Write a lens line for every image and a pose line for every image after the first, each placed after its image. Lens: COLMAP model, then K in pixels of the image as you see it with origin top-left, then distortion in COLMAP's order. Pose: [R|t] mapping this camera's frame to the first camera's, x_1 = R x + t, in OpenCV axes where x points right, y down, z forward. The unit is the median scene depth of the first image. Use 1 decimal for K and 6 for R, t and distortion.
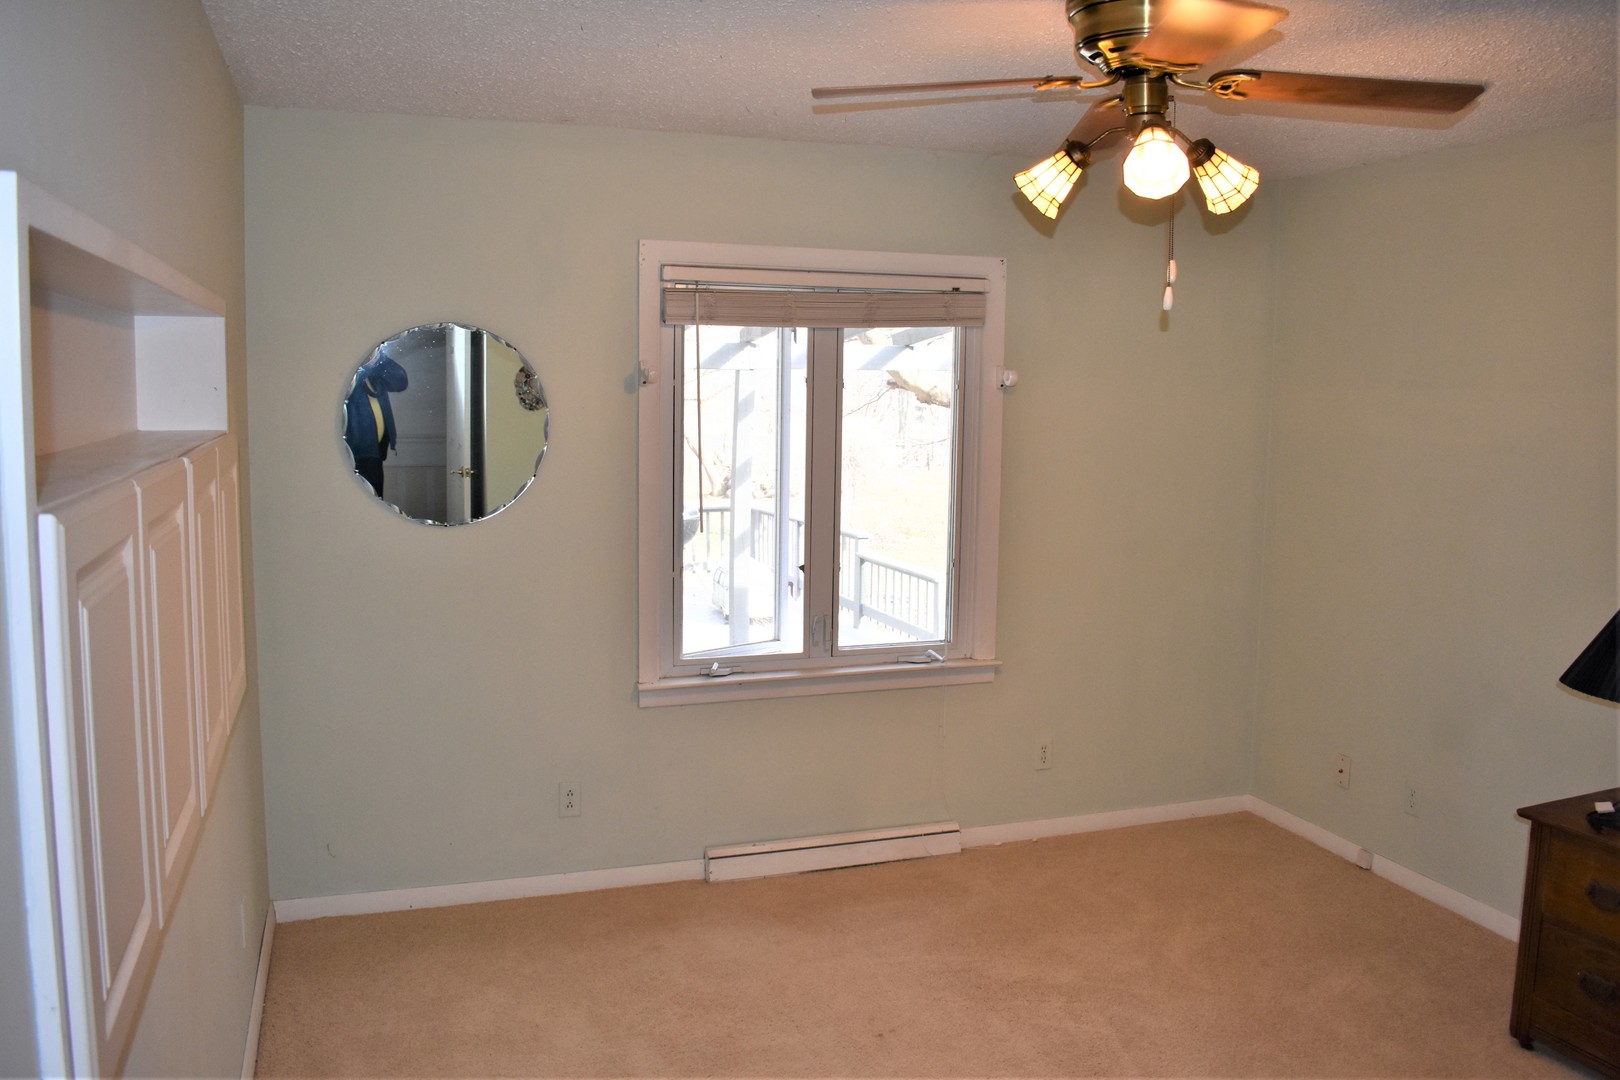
lens RADIAL K [[1290.7, 0, 836.8], [0, 1290.7, 519.3], [0, 0, 1]] dist [-0.073570, 0.000249]
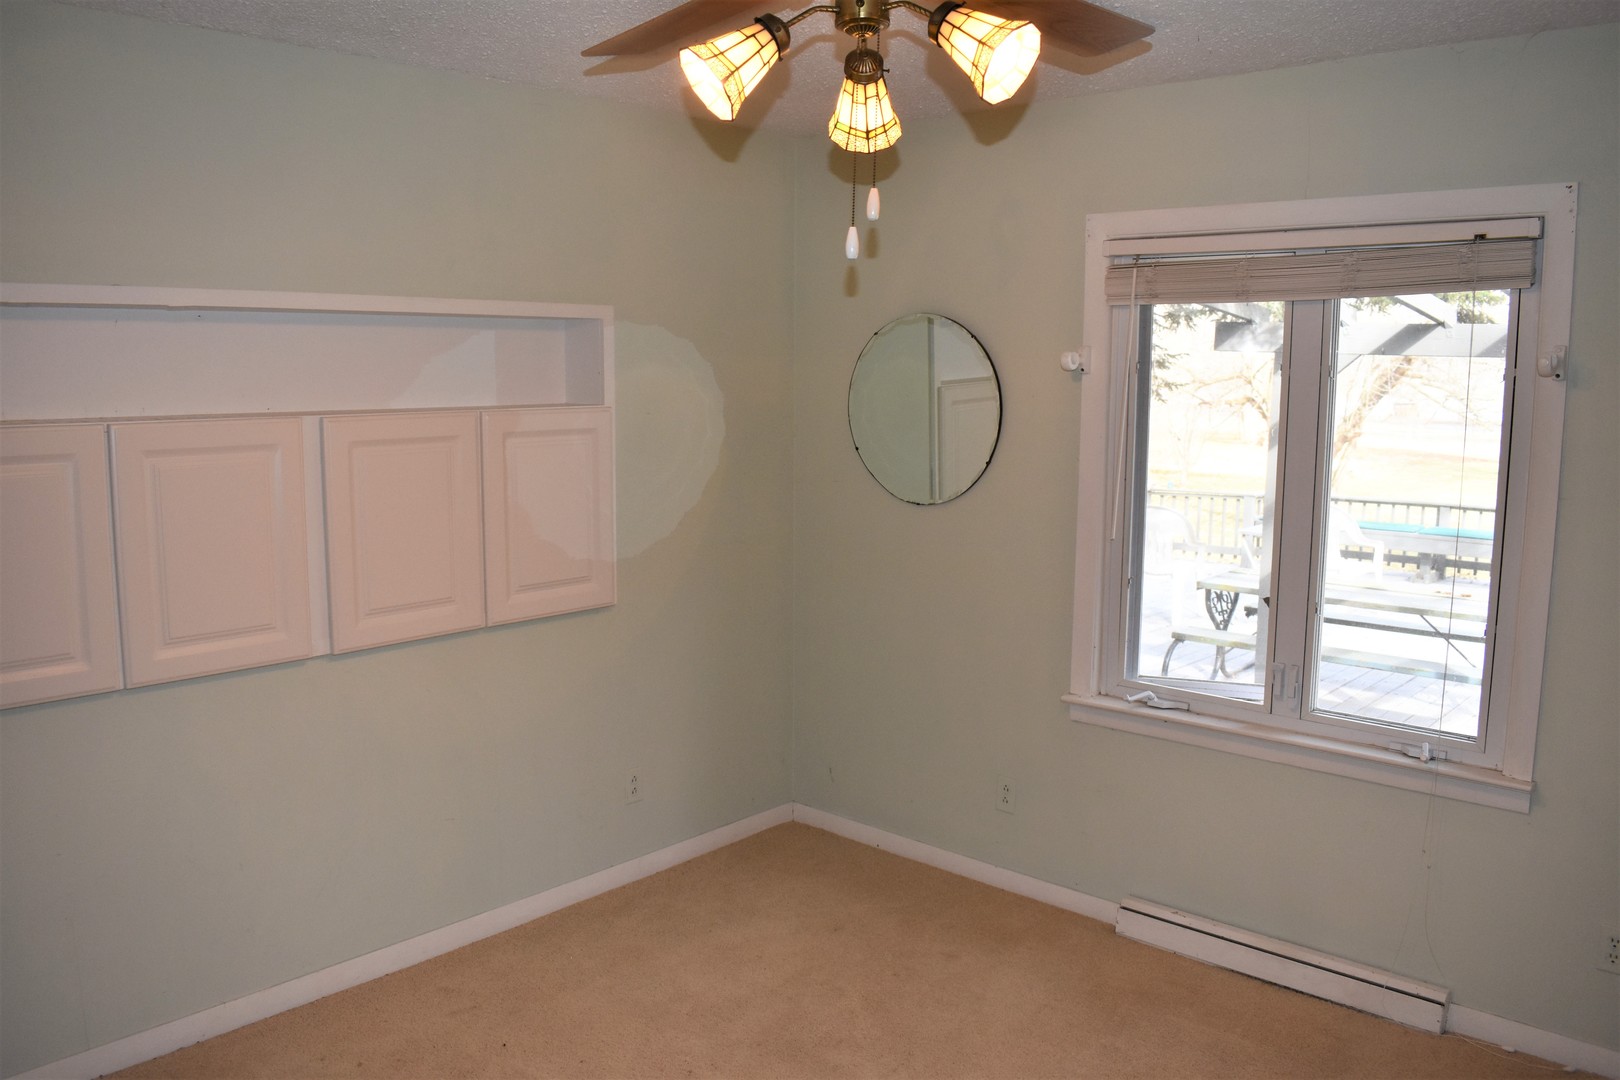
lens RADIAL K [[1290.7, 0, 836.8], [0, 1290.7, 519.3], [0, 0, 1]] dist [-0.073570, 0.000249]
pose [[0.480909, 0.095860, -0.871514, 0.542802], [-0.094494, 0.993882, 0.057177, -0.033523], [0.871664, 0.054856, 0.487025, 0.379225]]
